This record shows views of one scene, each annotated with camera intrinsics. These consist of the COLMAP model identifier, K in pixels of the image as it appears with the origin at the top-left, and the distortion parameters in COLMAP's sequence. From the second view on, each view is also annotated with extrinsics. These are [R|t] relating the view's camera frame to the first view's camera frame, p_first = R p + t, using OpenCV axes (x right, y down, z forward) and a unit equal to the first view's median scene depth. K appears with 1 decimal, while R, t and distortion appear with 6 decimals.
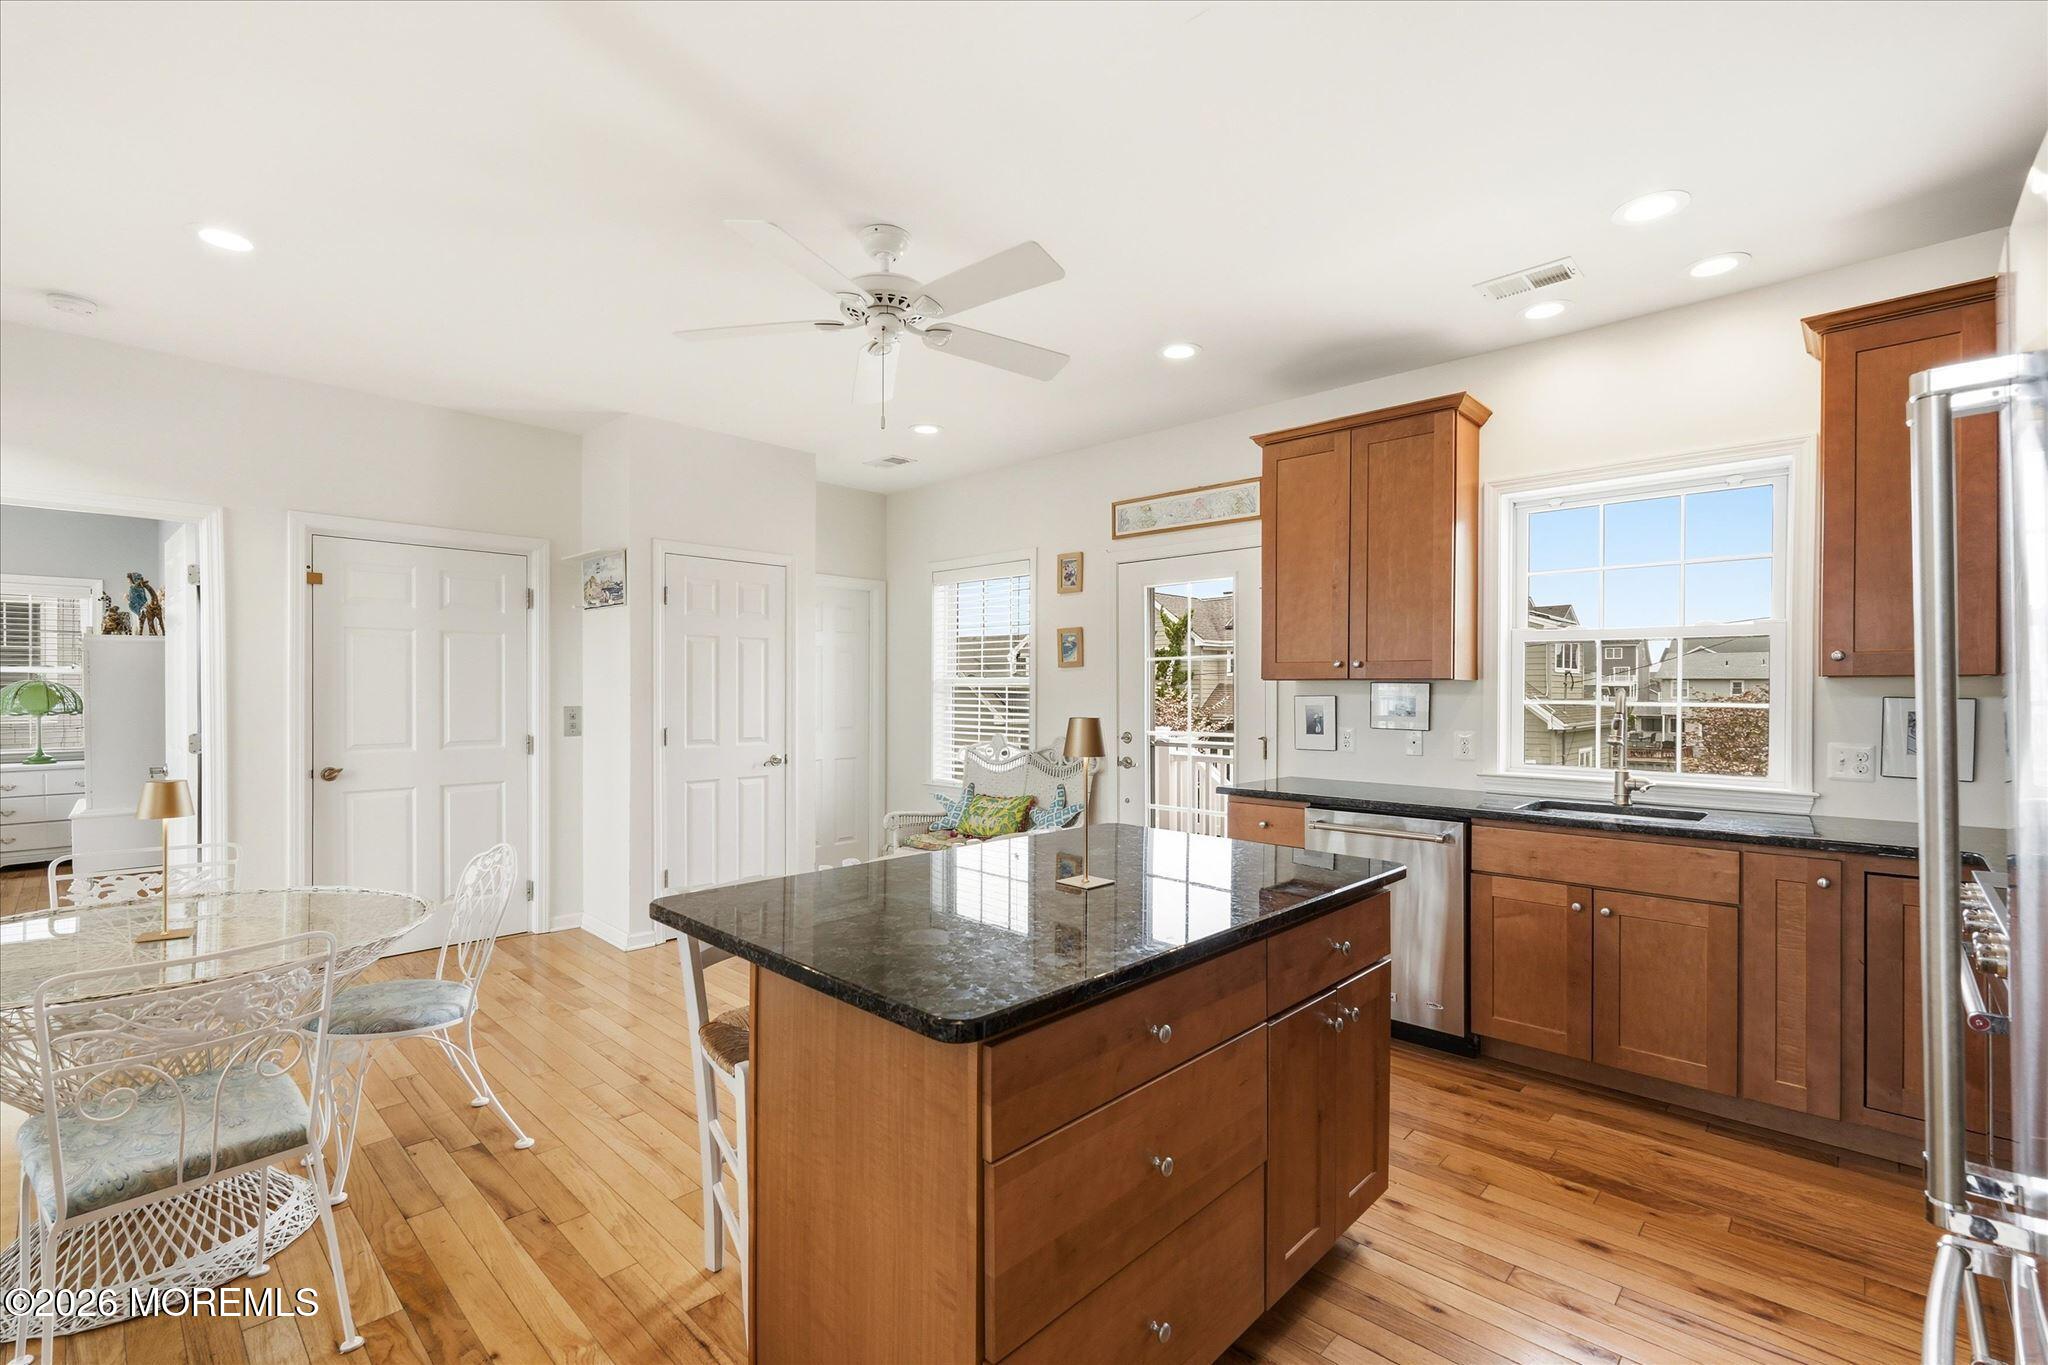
lens RADIAL K [[900.8, 0, 1027.3], [0, 900.8, 688.4], [0, 0, 1]] dist [0.005064, 0.000415]
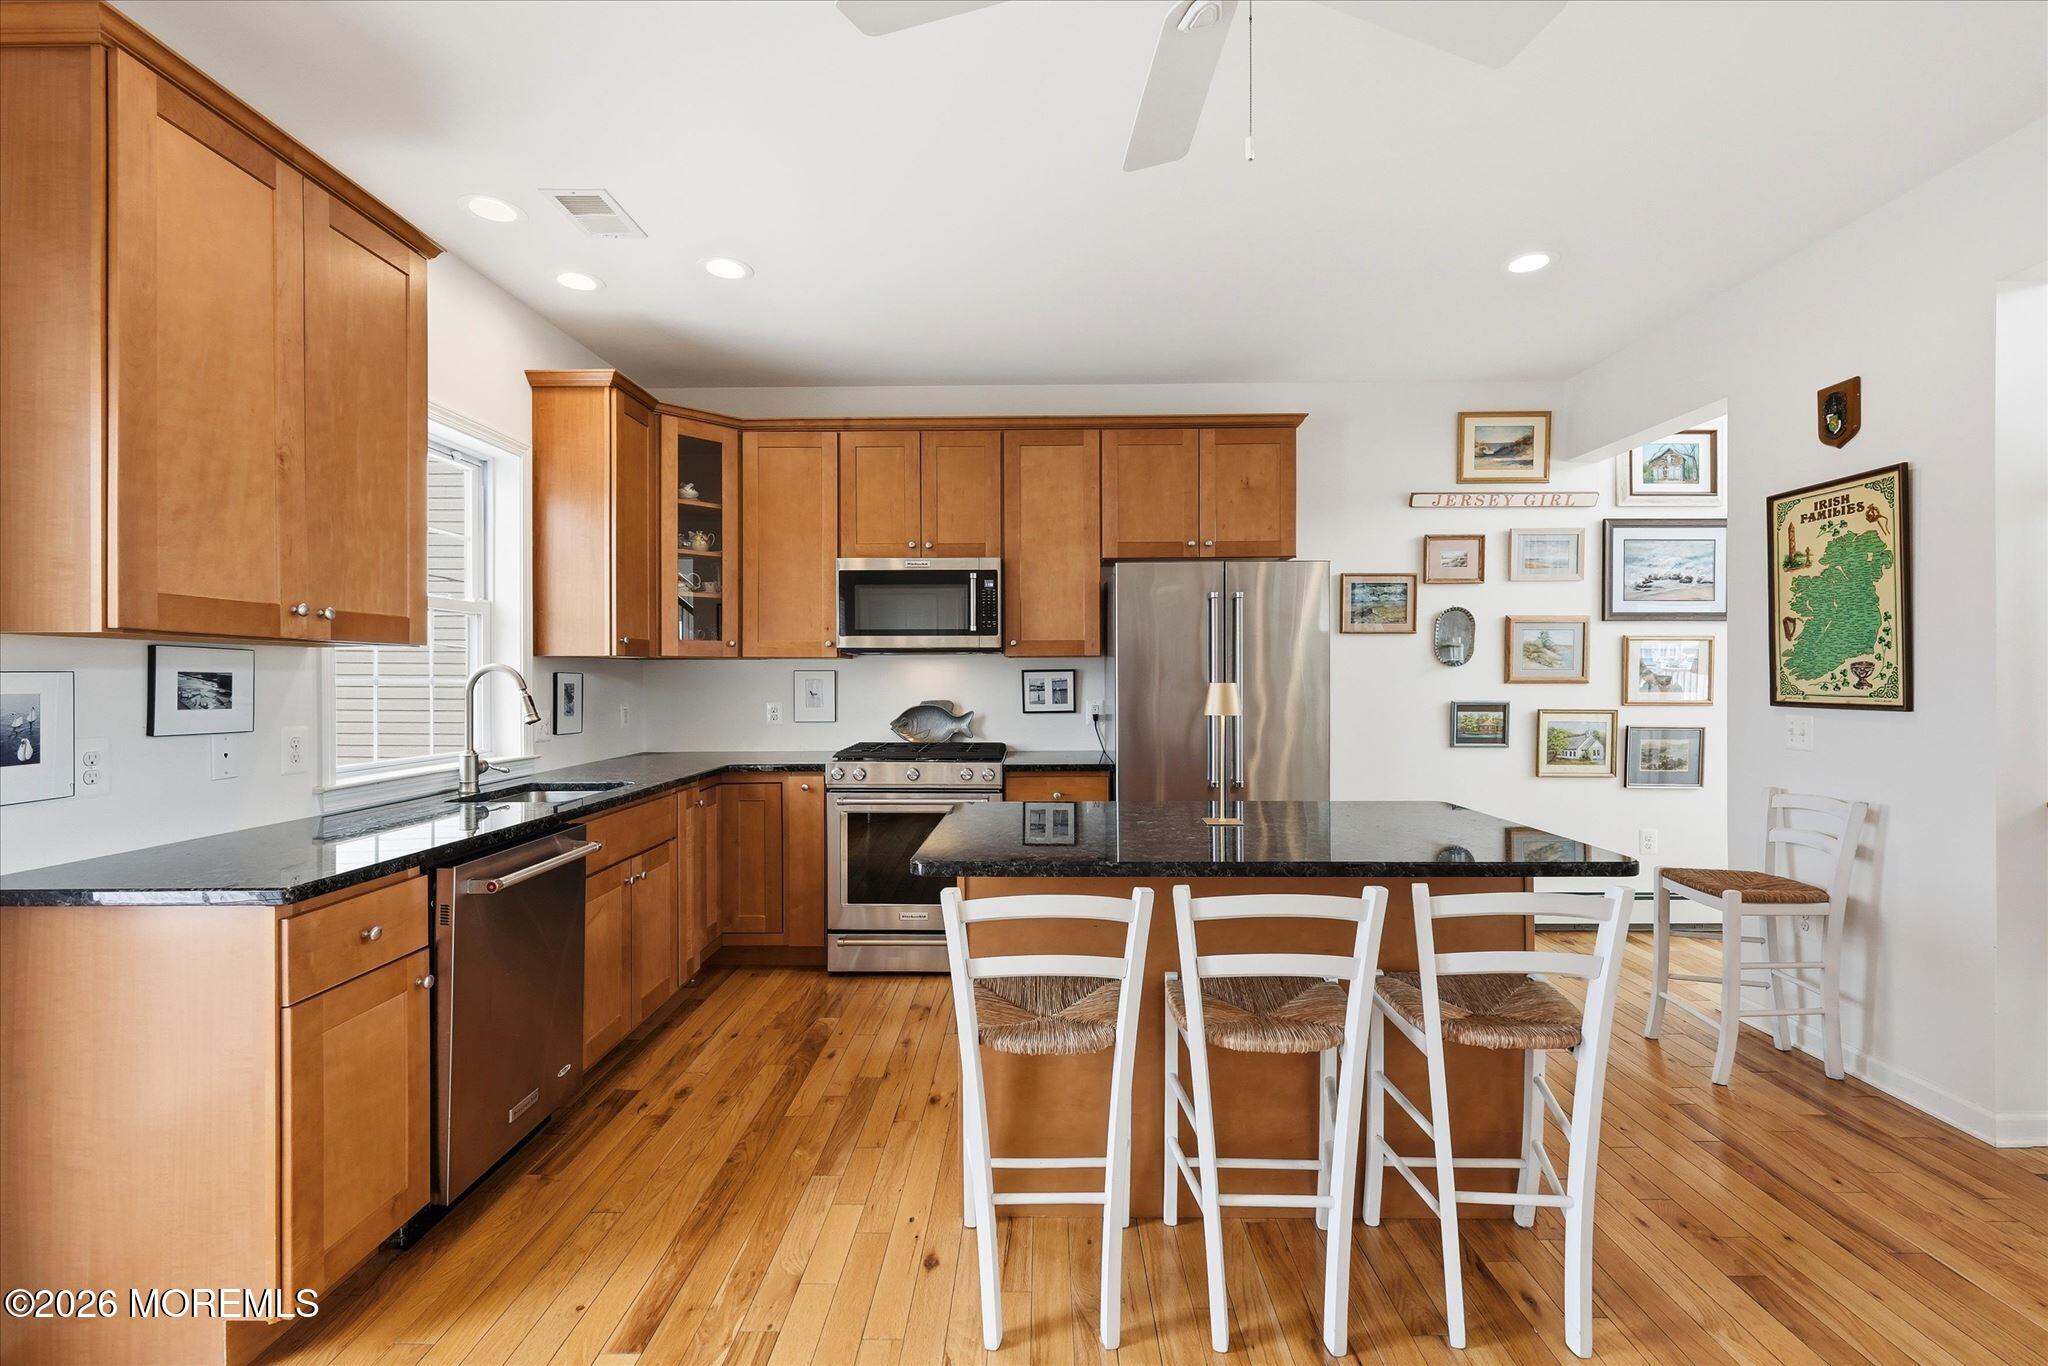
lens RADIAL K [[900.8, 0, 1035.7], [0, 900.8, 679.1], [0, 0, 1]] dist [0.005064, 0.000415]
pose [[-0.678220, -0.001637, 0.734857, -0.342999], [0.001443, 0.999993, 0.003560, 0.012063], [-0.734857, 0.003475, -0.678213, 1.073758]]
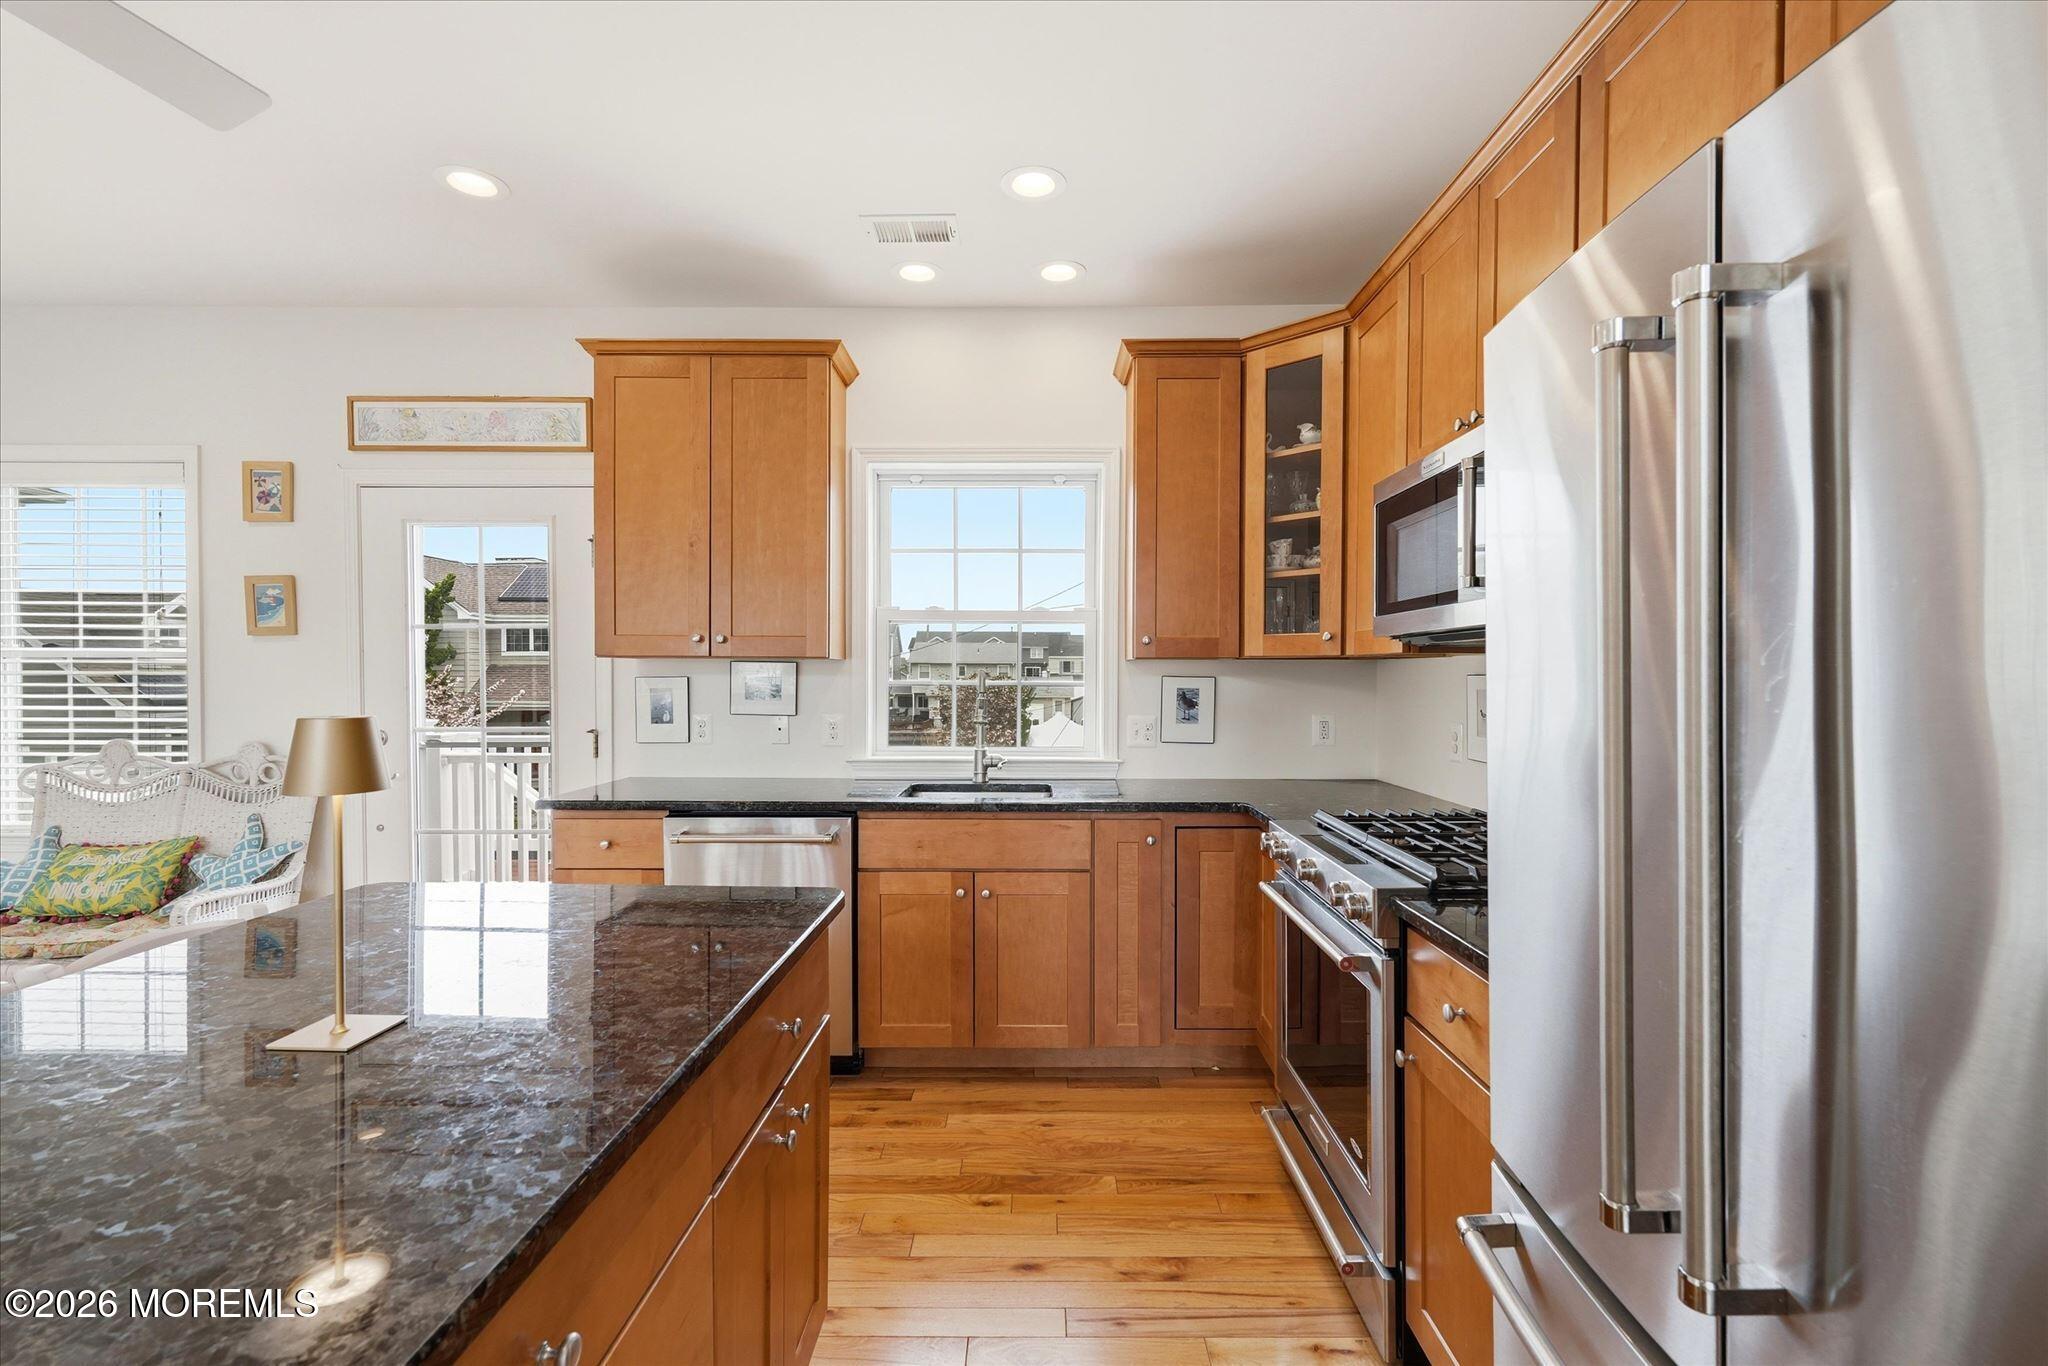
lens RADIAL K [[900.8, 0, 1021.4], [0, 900.8, 688.0], [0, 0, 1]] dist [0.005064, 0.000415]
pose [[0.732700, -0.011262, 0.680459, -0.000594], [-0.001612, 0.999832, 0.018283, 0.002781], [-0.680550, -0.014493, 0.732558, 0.197141]]
